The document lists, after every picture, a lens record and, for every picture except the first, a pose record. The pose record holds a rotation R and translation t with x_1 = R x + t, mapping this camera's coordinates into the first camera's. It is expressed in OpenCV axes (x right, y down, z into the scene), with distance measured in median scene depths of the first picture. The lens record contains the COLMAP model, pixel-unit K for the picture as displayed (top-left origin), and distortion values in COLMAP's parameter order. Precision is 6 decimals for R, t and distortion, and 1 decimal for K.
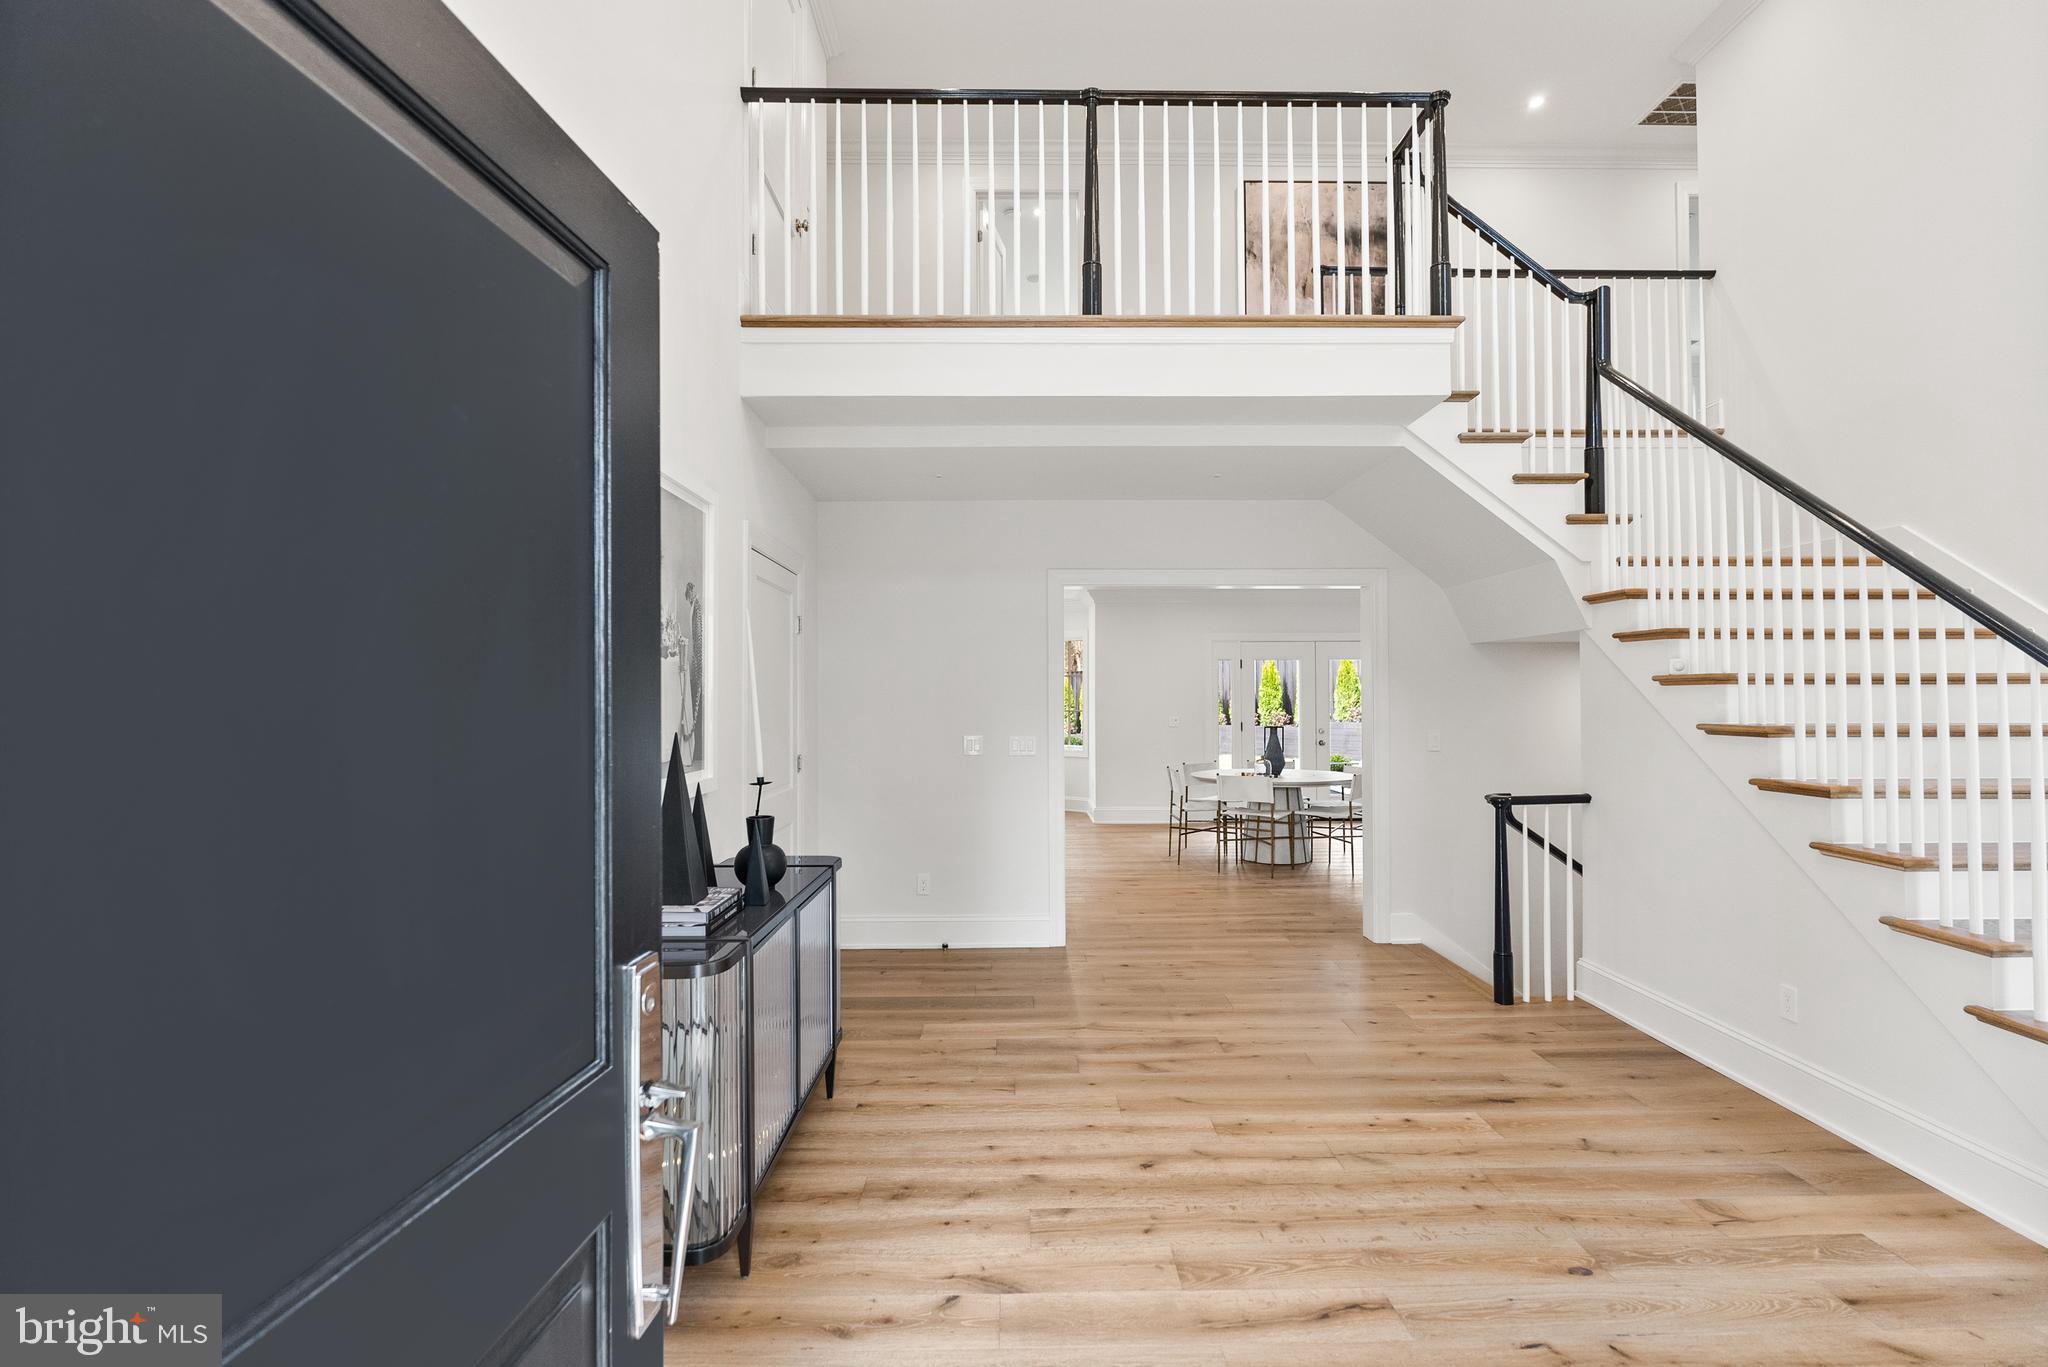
lens RADIAL K [[926.8, 0, 1025.5], [0, 926.8, 681.7], [0, 0, 1]] dist [-0.001583, -0.000353]
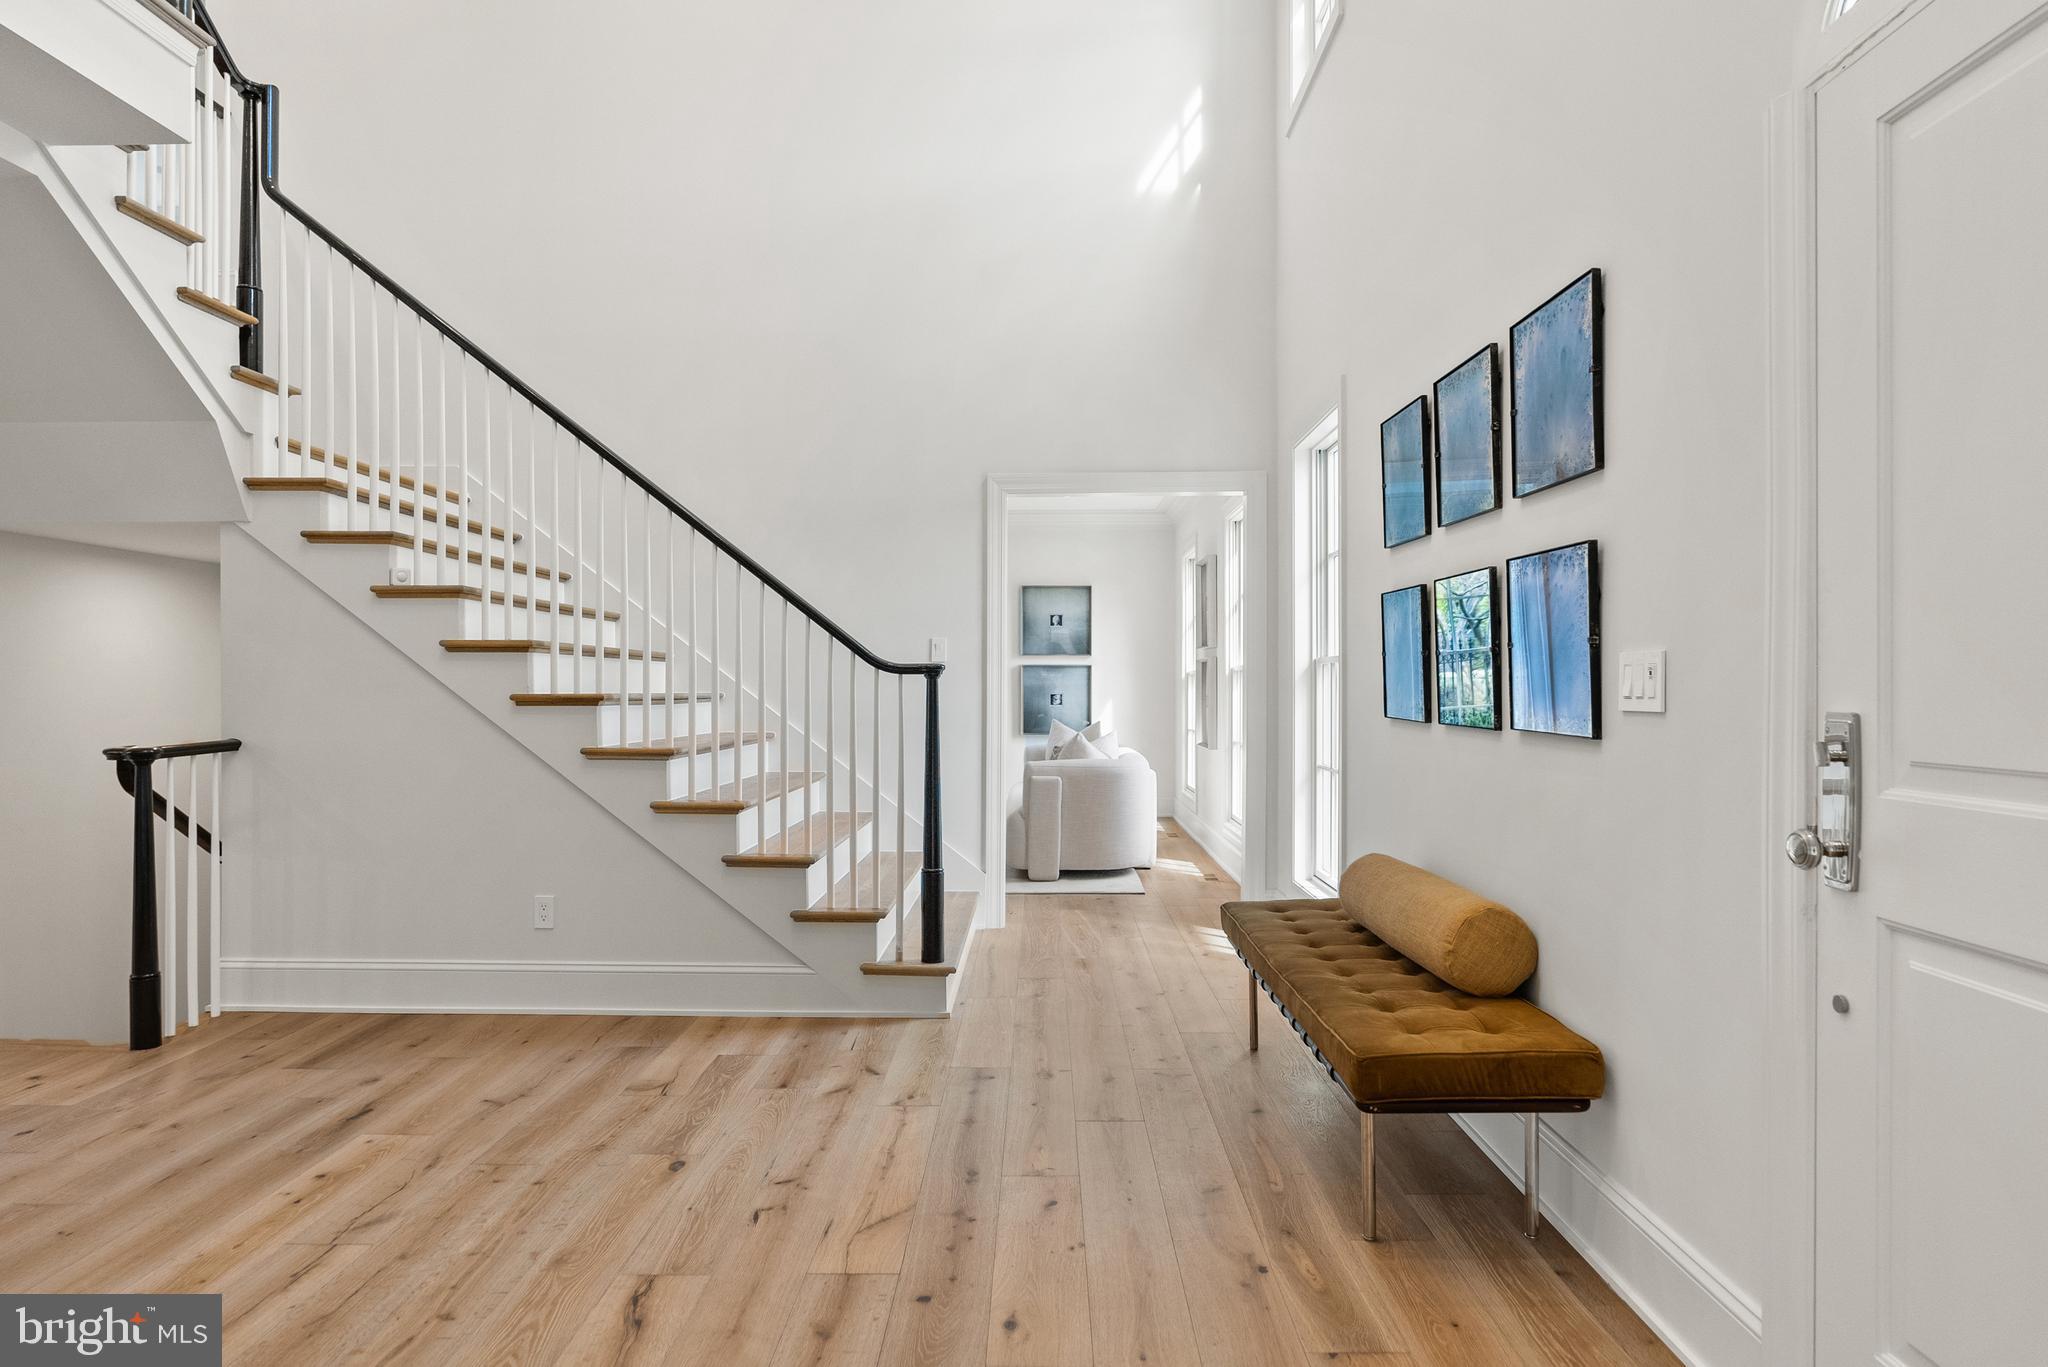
lens RADIAL K [[1170.3, 0, 1025.5], [0, 1170.3, 687.8], [0, 0, 1]] dist [-0.002074, -0.001335]
pose [[0.027887, 0.004621, 0.999600, -0.455231], [-0.017360, 0.999841, -0.004138, 0.097910], [-0.999460, -0.017238, 0.027963, 0.445874]]
